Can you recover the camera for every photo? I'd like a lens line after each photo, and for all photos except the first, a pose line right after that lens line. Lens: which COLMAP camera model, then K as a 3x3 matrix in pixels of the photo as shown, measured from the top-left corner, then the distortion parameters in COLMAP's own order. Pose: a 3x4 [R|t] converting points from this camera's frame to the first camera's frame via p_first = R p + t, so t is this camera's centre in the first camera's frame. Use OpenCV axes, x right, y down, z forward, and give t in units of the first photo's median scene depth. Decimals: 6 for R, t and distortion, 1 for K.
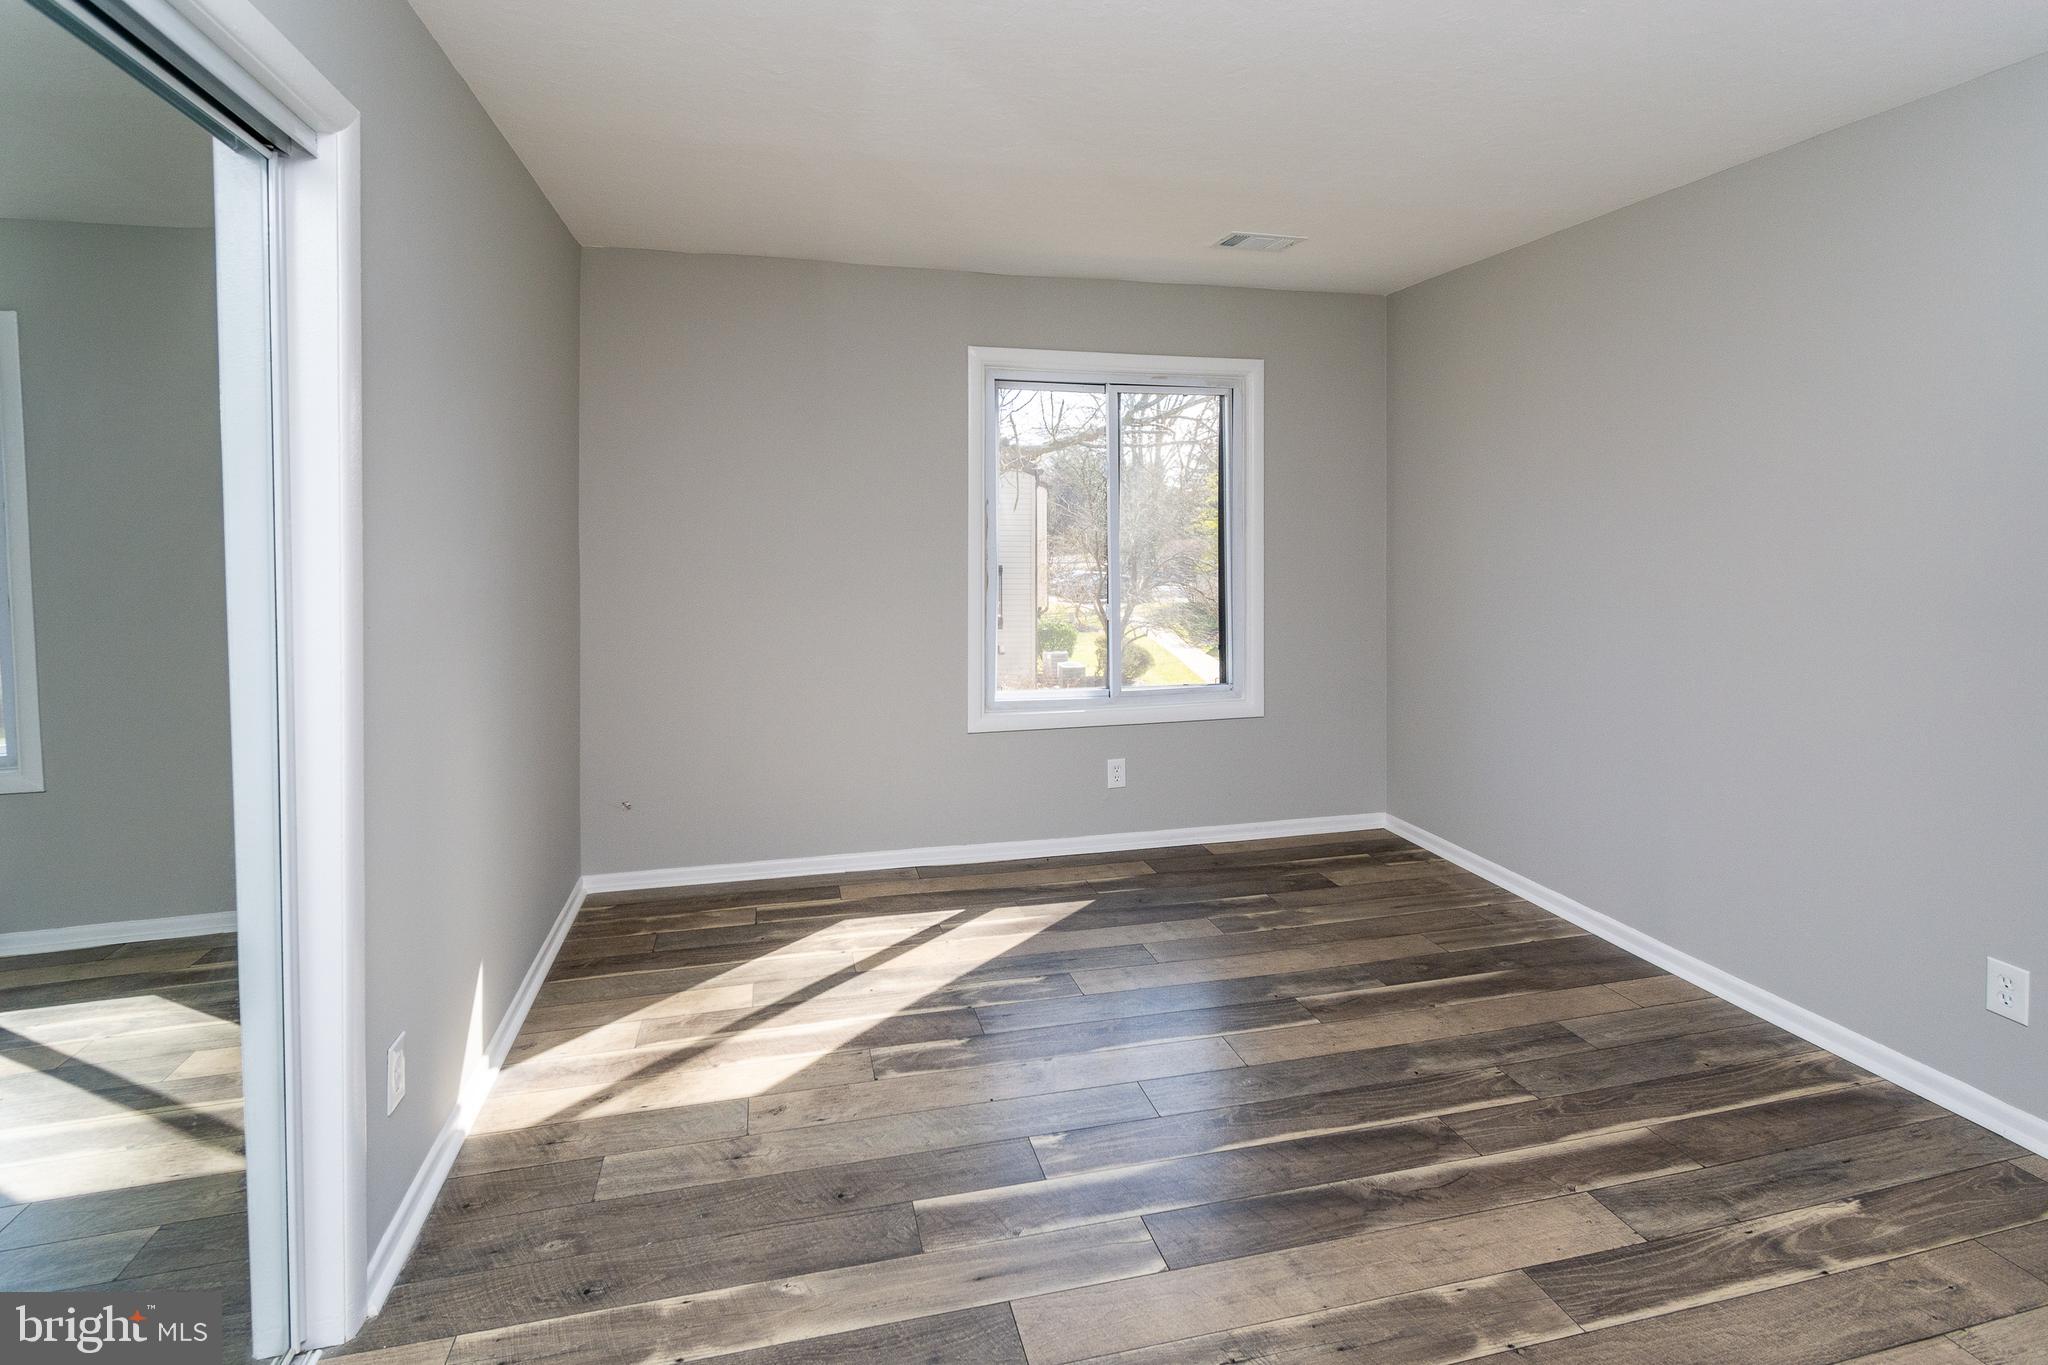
lens RADIAL K [[969.4, 0, 1023.1], [0, 969.4, 629.5], [0, 0, 1]] dist [0.002374, 0.000053]
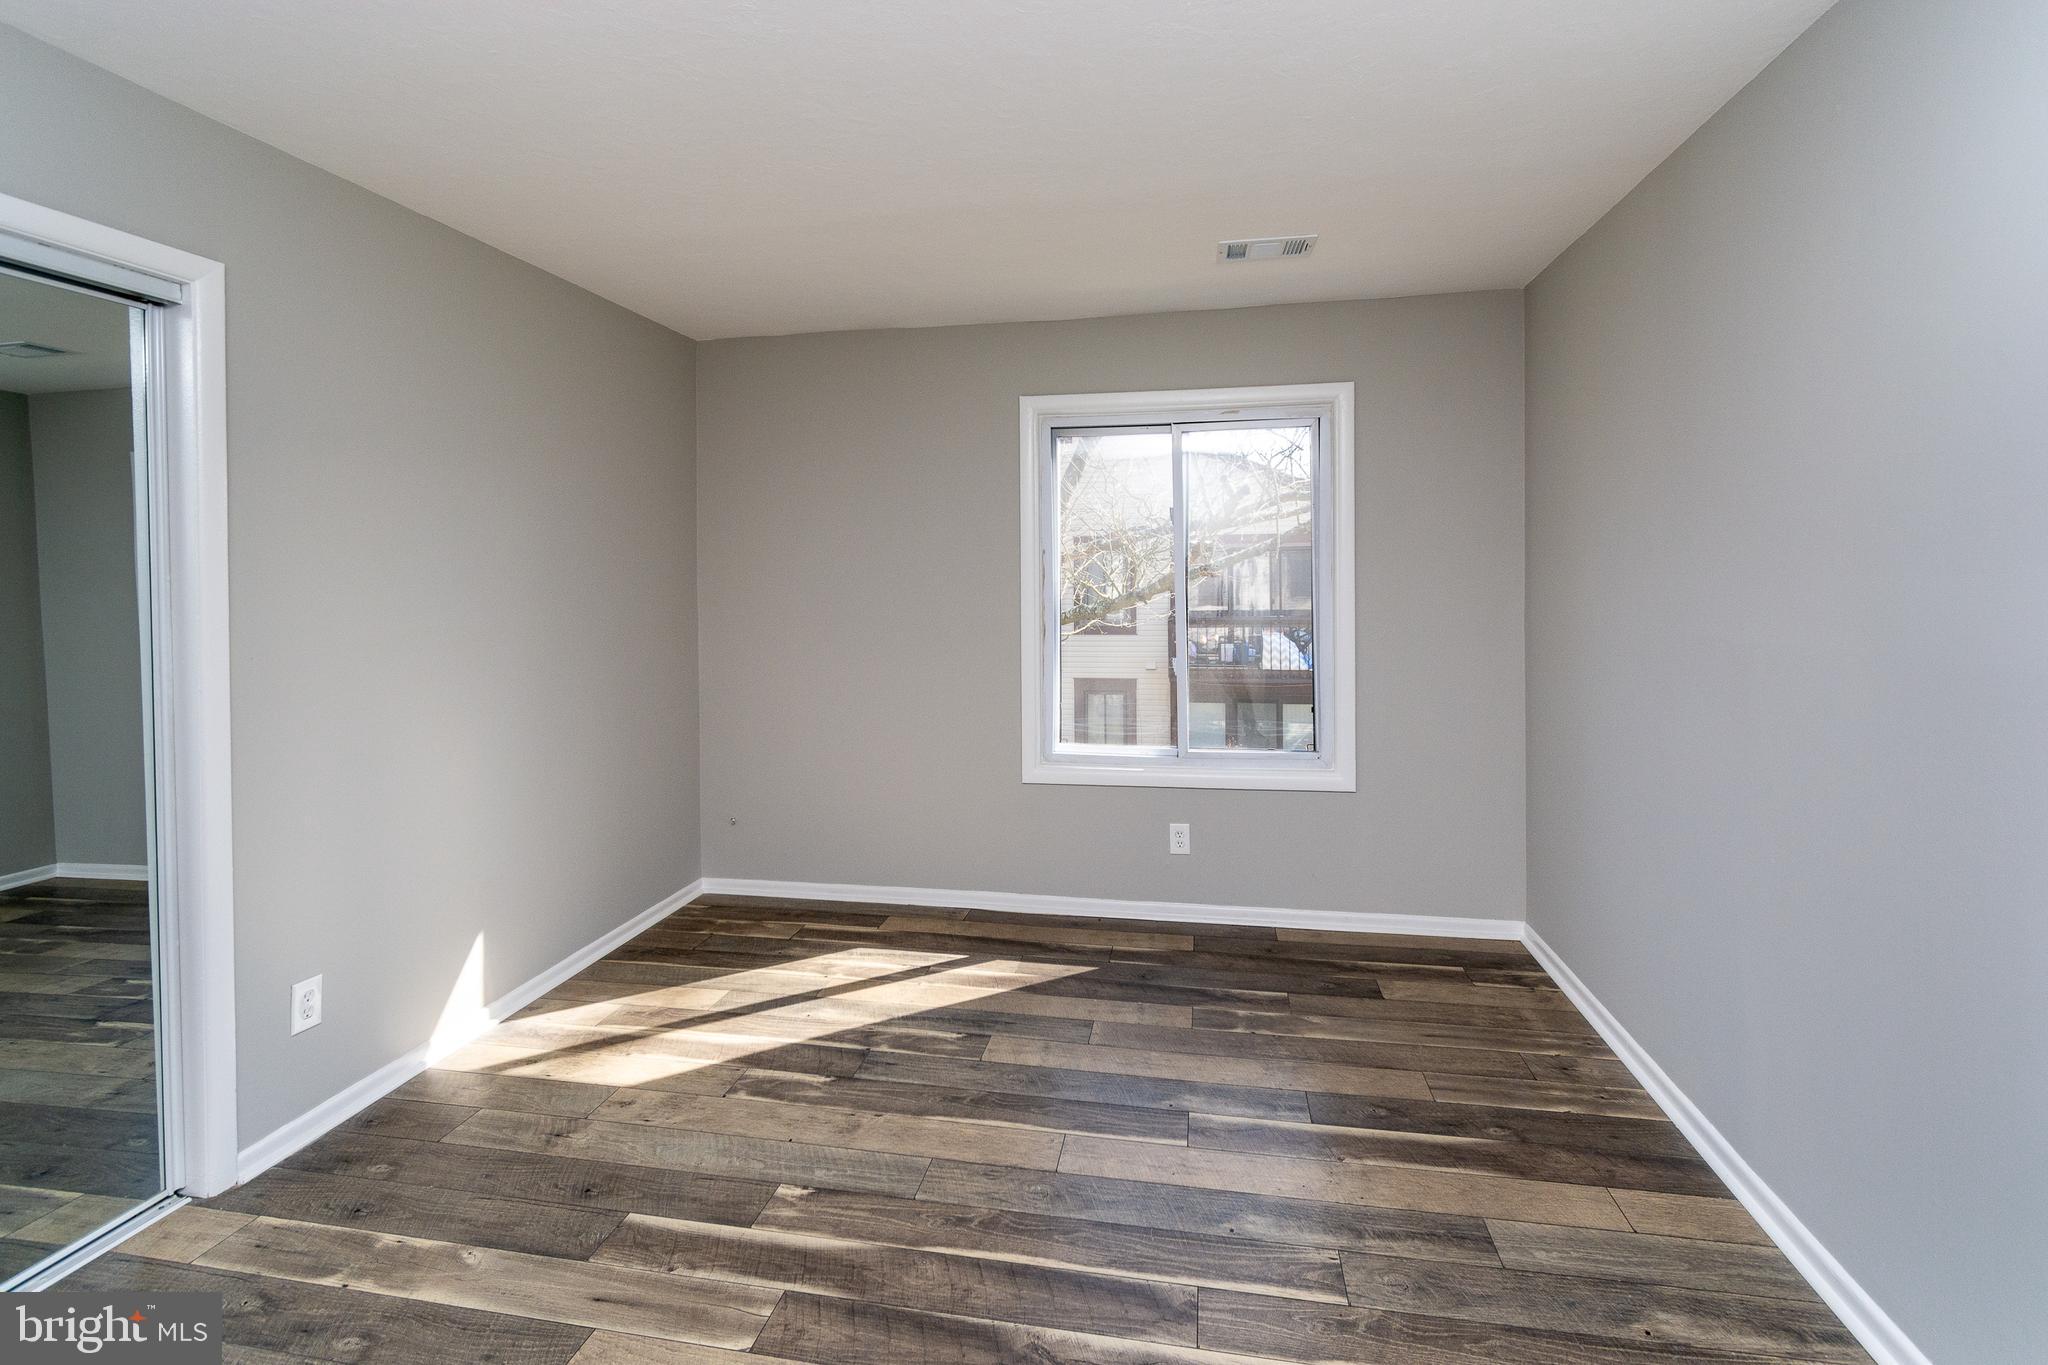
lens RADIAL K [[932.1, 0, 1024.0], [0, 932.1, 682.5], [0, 0, 1]] dist [0.002674, -0.000331]
pose [[0.912087, 0.037166, -0.408309, 0.462153], [-0.034801, 0.999307, 0.013222, -0.013796], [0.408518, 0.002150, 0.912748, 0.164947]]
